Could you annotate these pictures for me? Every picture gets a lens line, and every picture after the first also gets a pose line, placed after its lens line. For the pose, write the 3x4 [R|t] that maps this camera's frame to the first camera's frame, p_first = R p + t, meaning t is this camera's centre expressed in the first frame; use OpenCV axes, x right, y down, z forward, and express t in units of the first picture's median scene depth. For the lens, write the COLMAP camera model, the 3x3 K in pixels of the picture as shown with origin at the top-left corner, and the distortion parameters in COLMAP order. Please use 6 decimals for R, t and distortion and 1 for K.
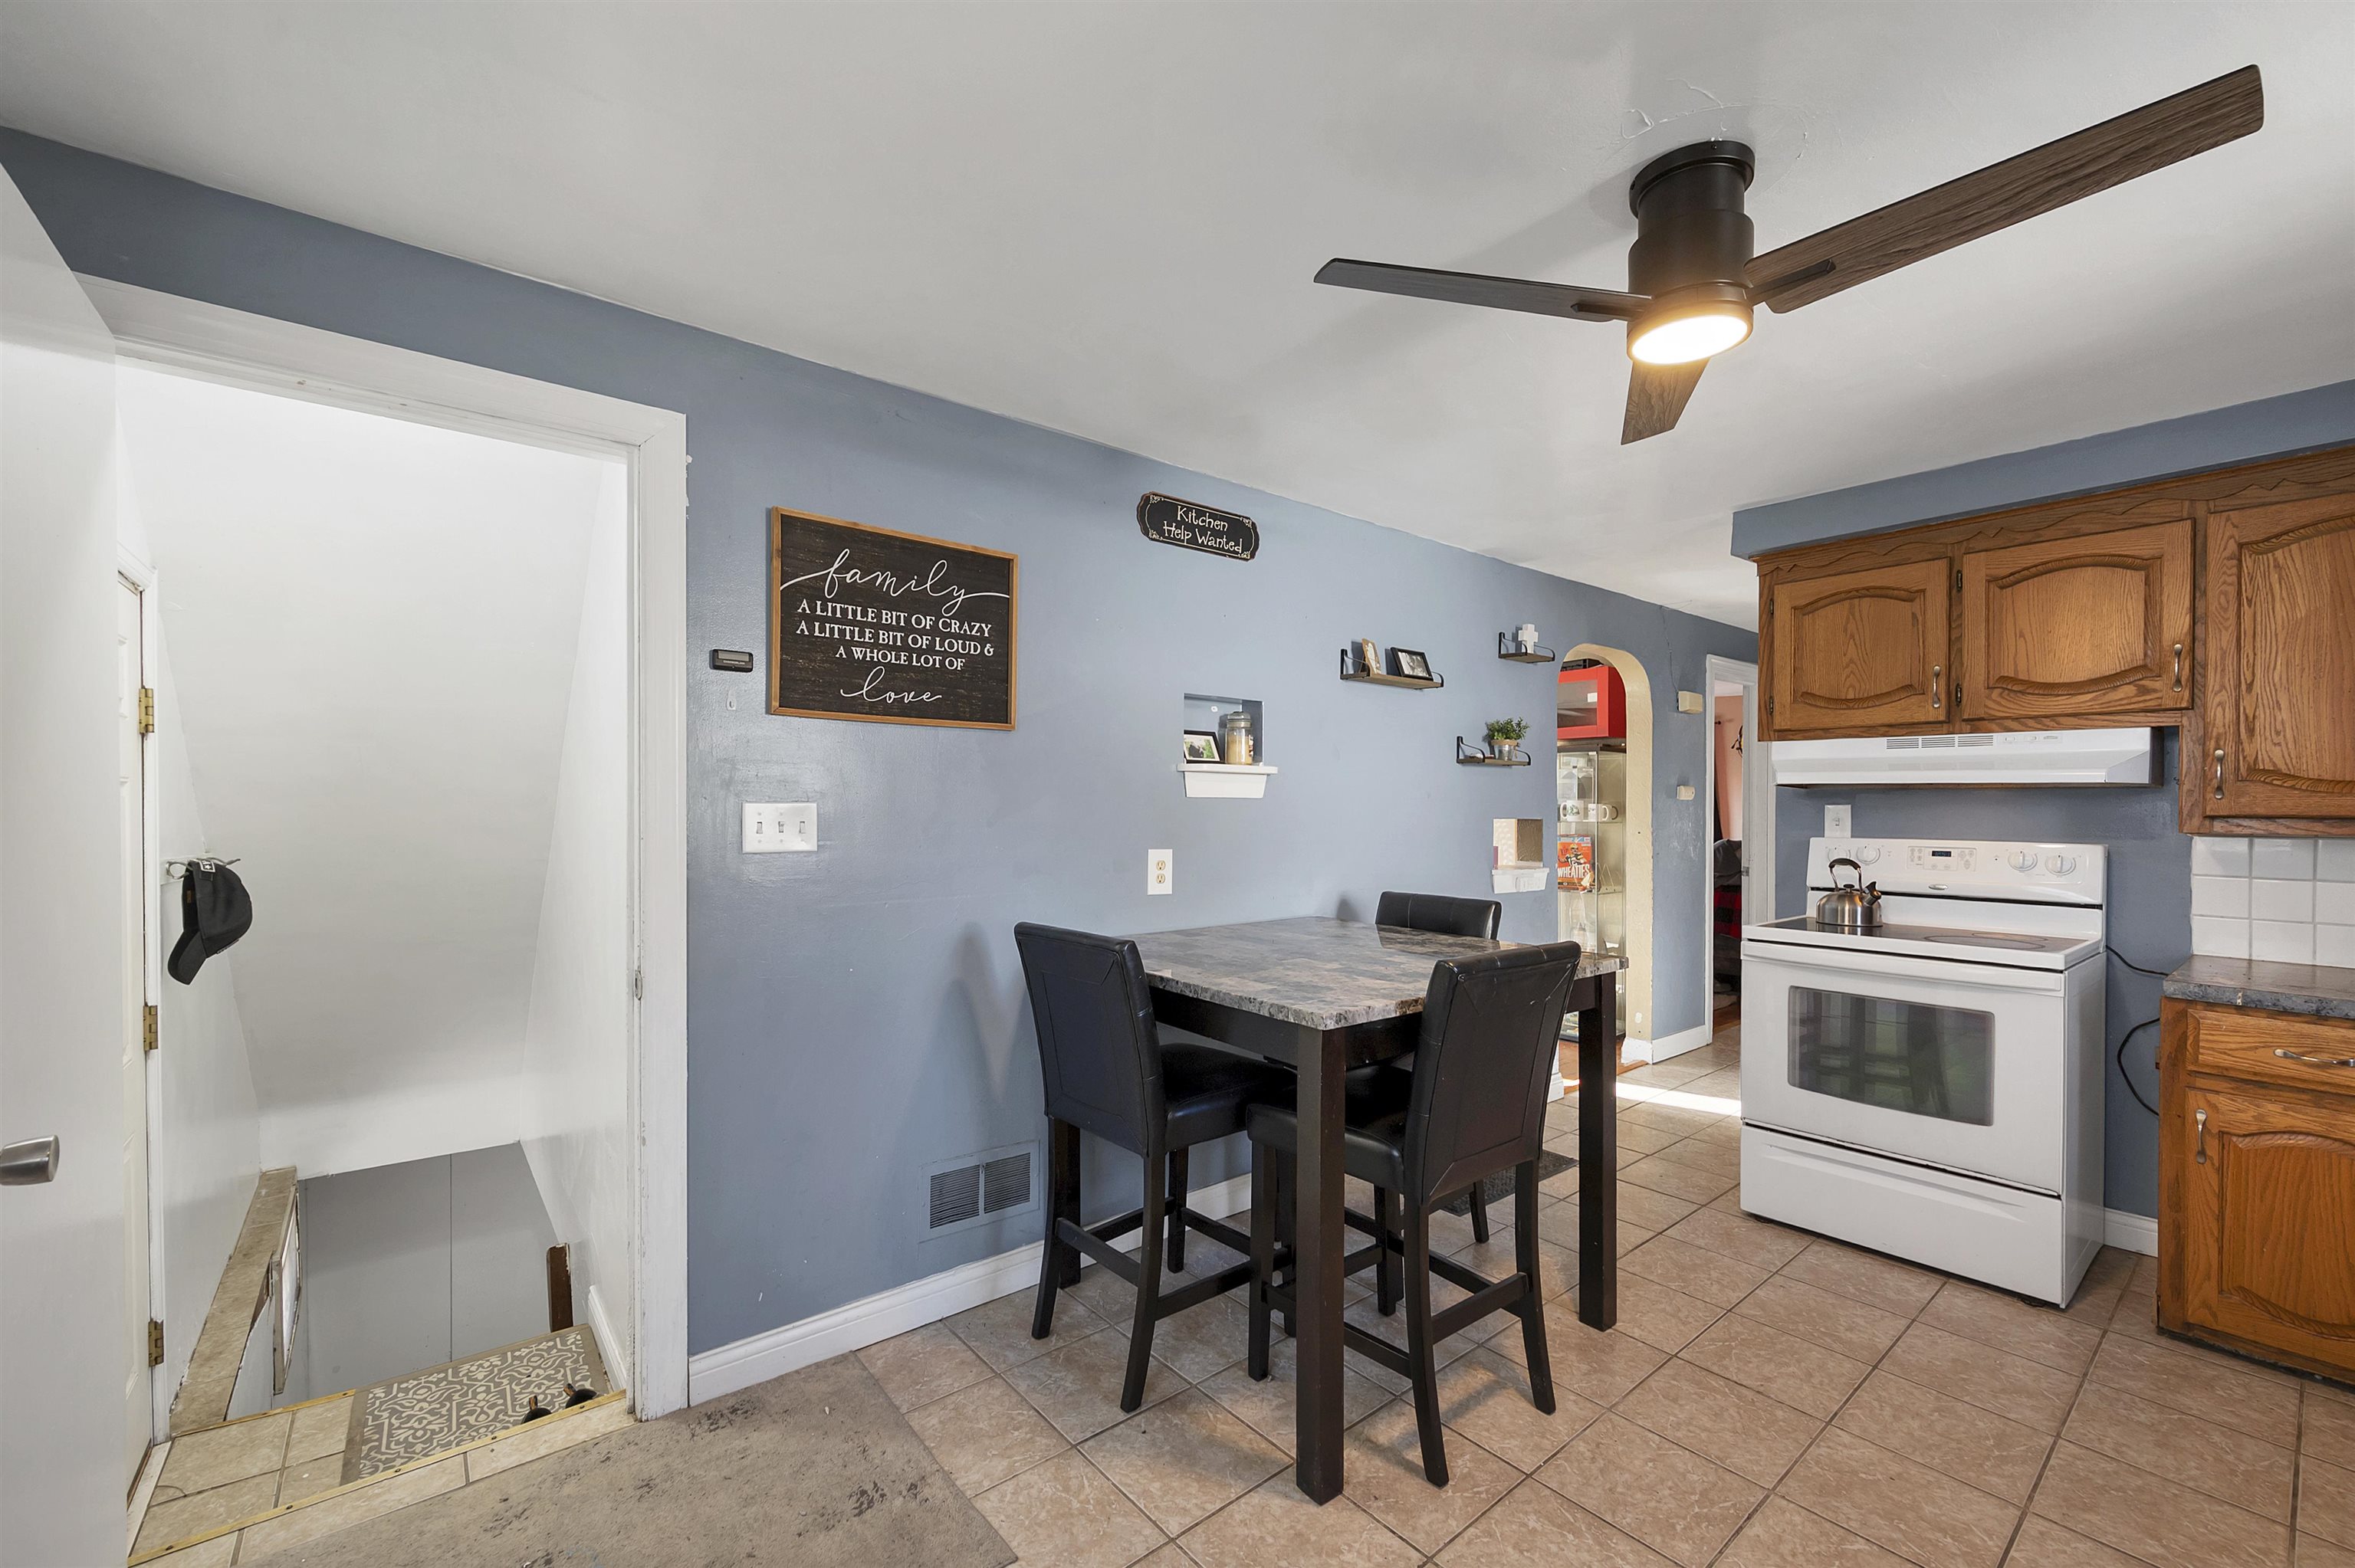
lens RADIAL K [[958.2, 0, 1187.8], [0, 958.2, 811.5], [0, 0, 1]] dist [-0.003584, 0.001417]
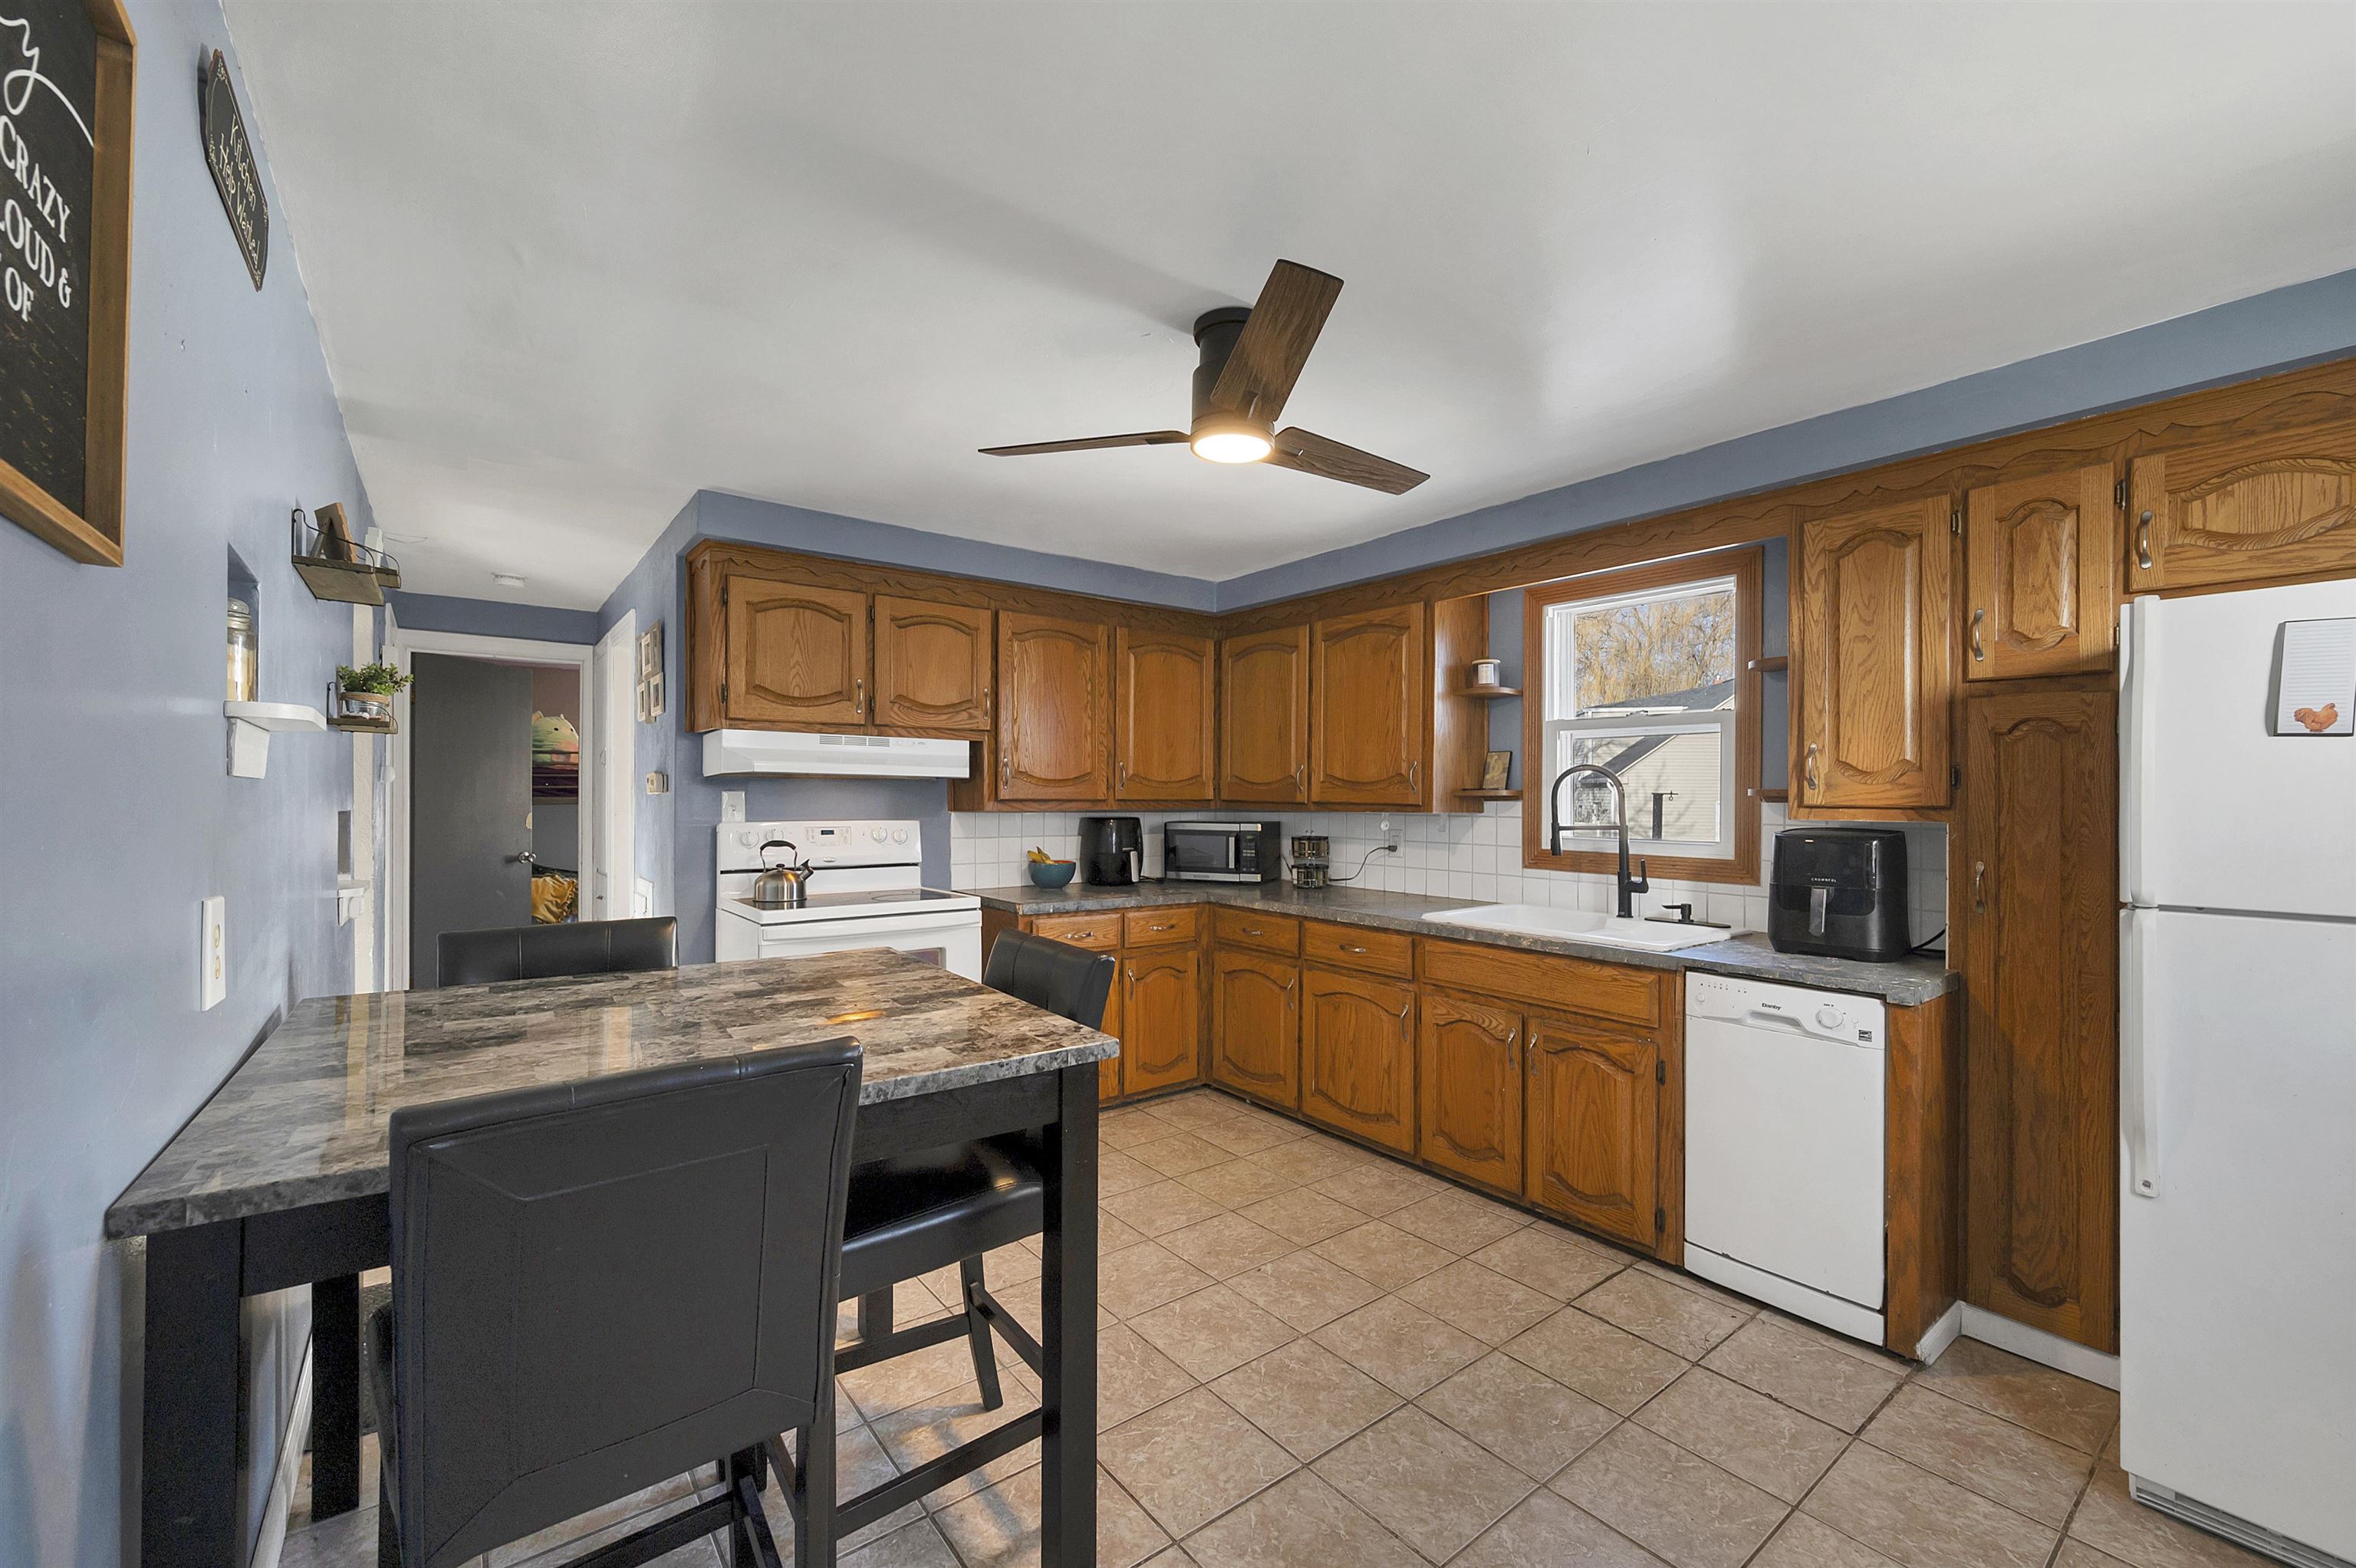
lens RADIAL K [[958.6, 0, 1172.3], [0, 958.6, 796.9], [0, 0, 1]] dist [-0.003584, 0.001417]
pose [[0.039569, -0.005616, 0.999201, -0.491229], [0.001703, 0.999983, 0.005553, -0.008022], [-0.999215, 0.001482, 0.039578, 0.626580]]
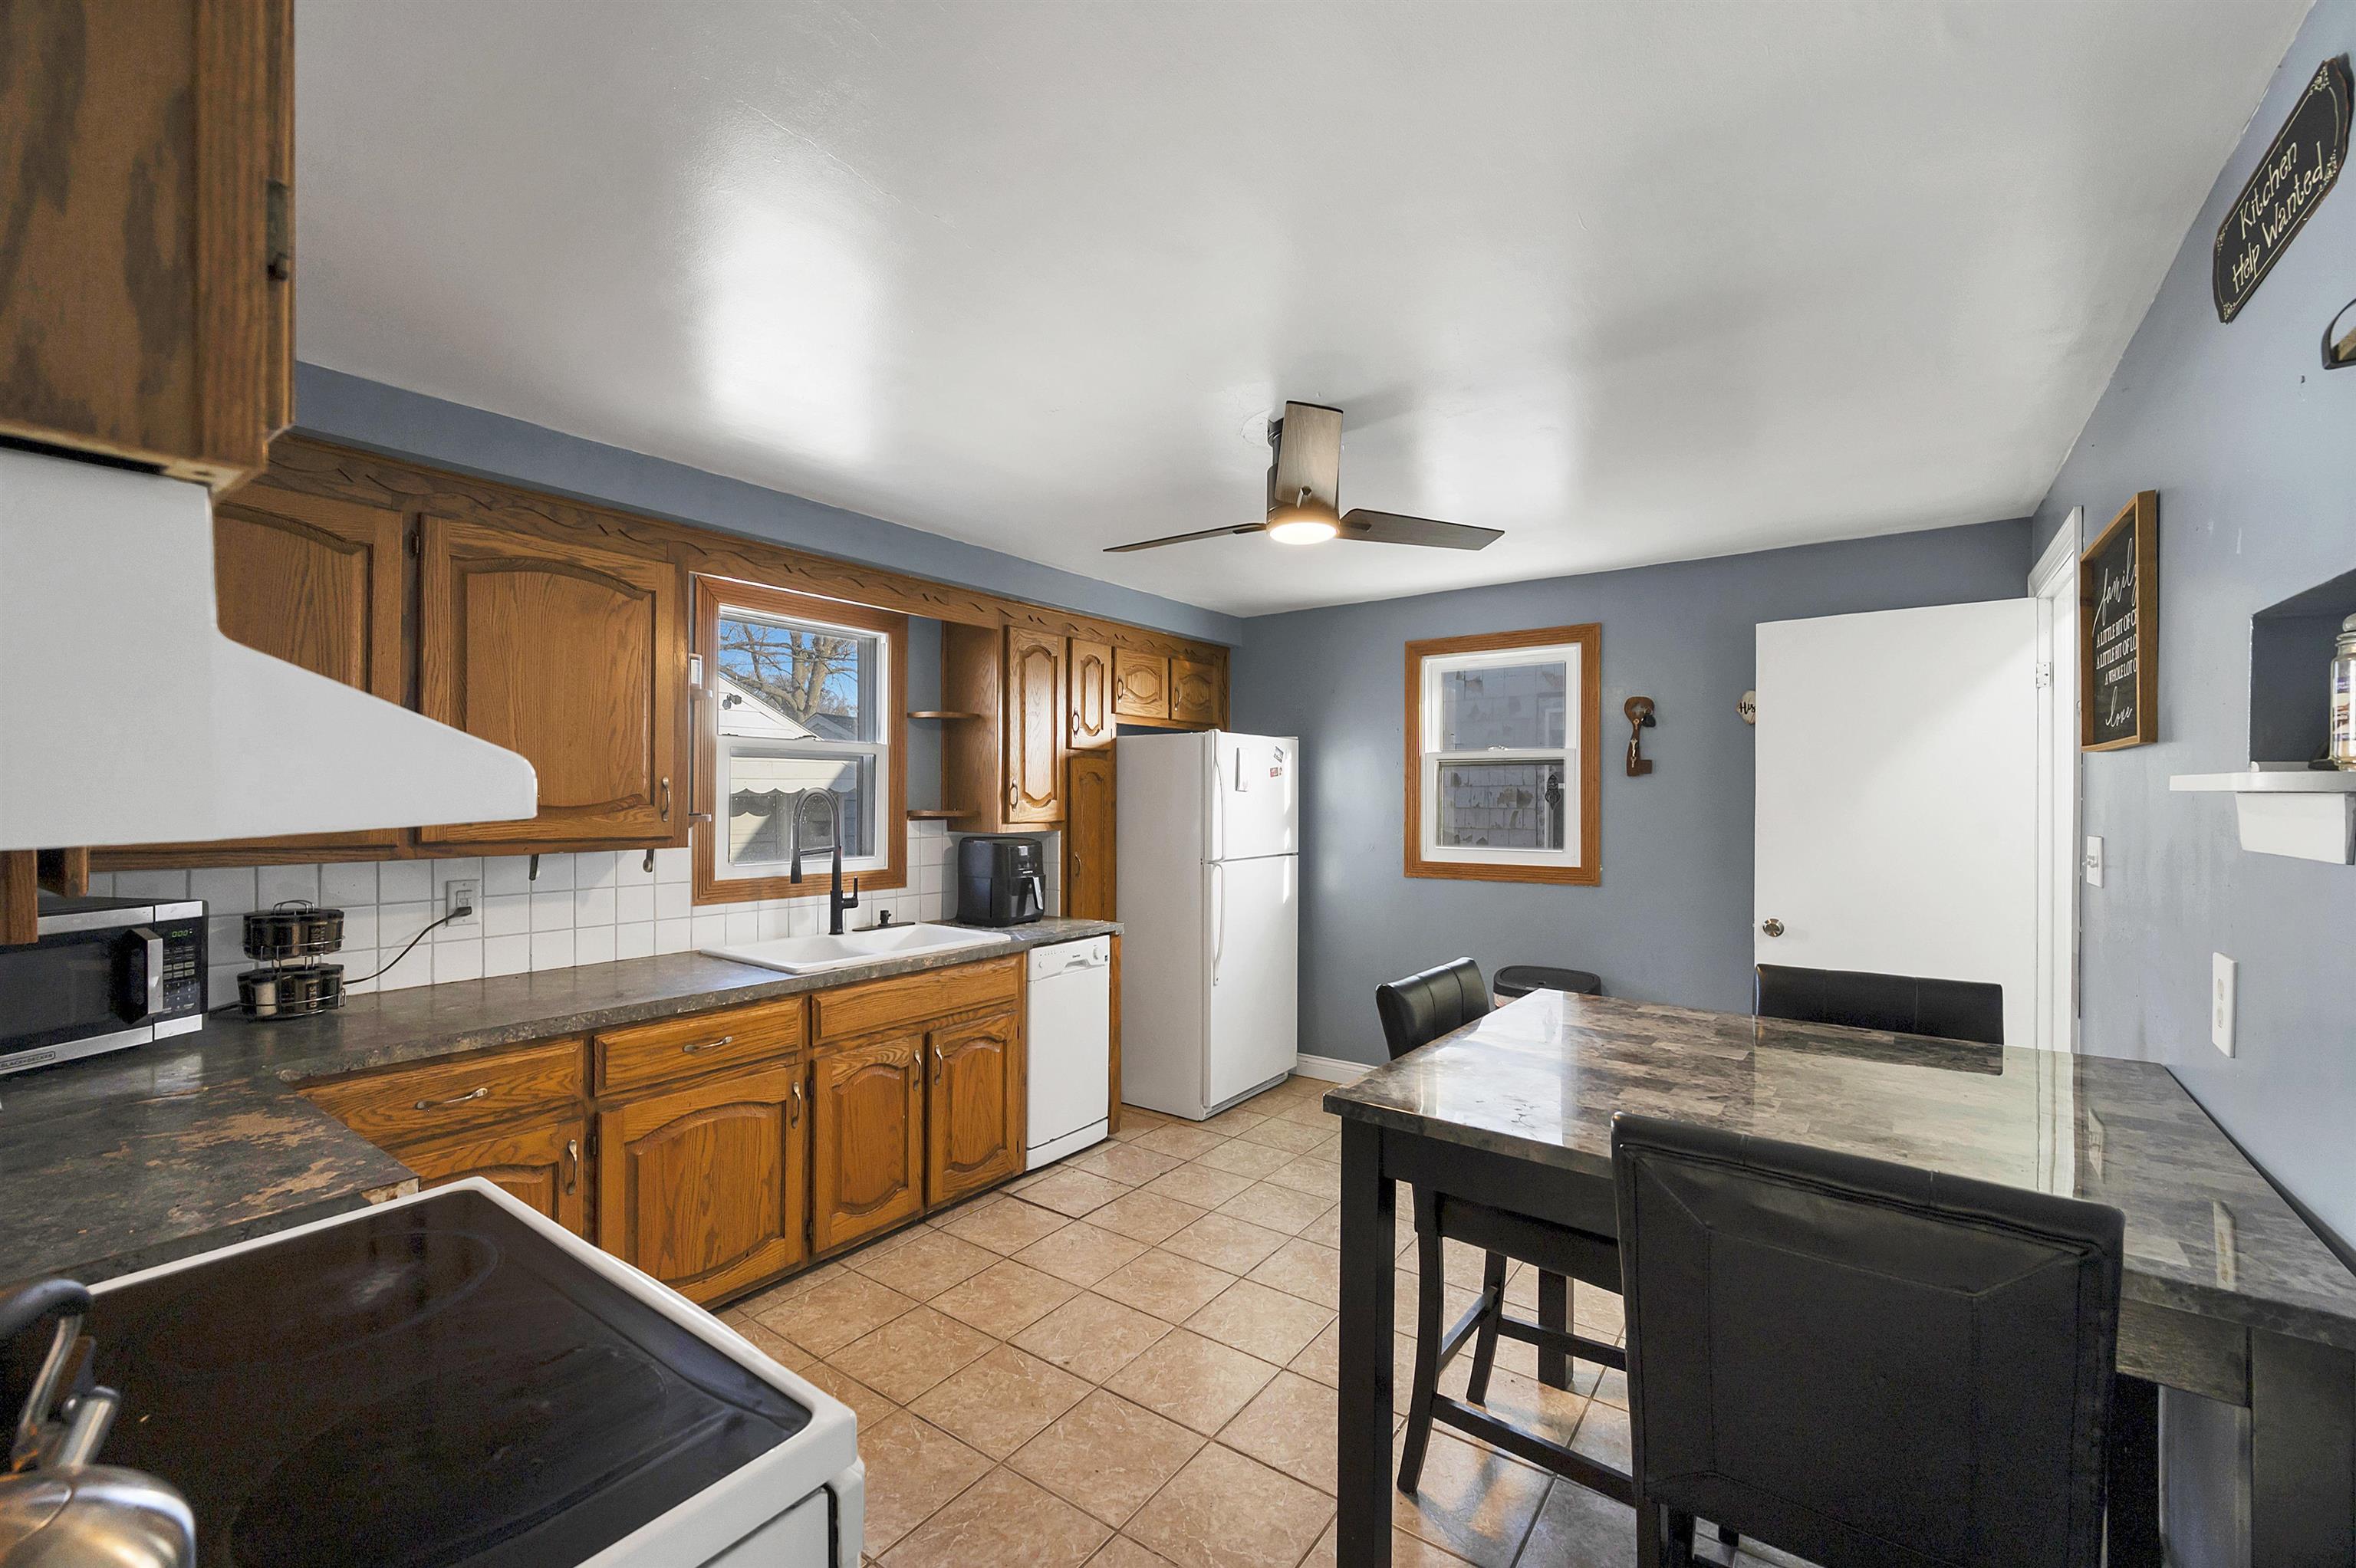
lens RADIAL K [[958.6, 0, 1183.0], [0, 958.6, 794.8], [0, 0, 1]] dist [-0.003584, 0.001417]
pose [[-0.966940, -0.005925, -0.254936, 0.668469], [-0.007816, 0.999949, 0.006403, -0.046295], [0.254885, 0.008184, -0.966937, 1.487705]]
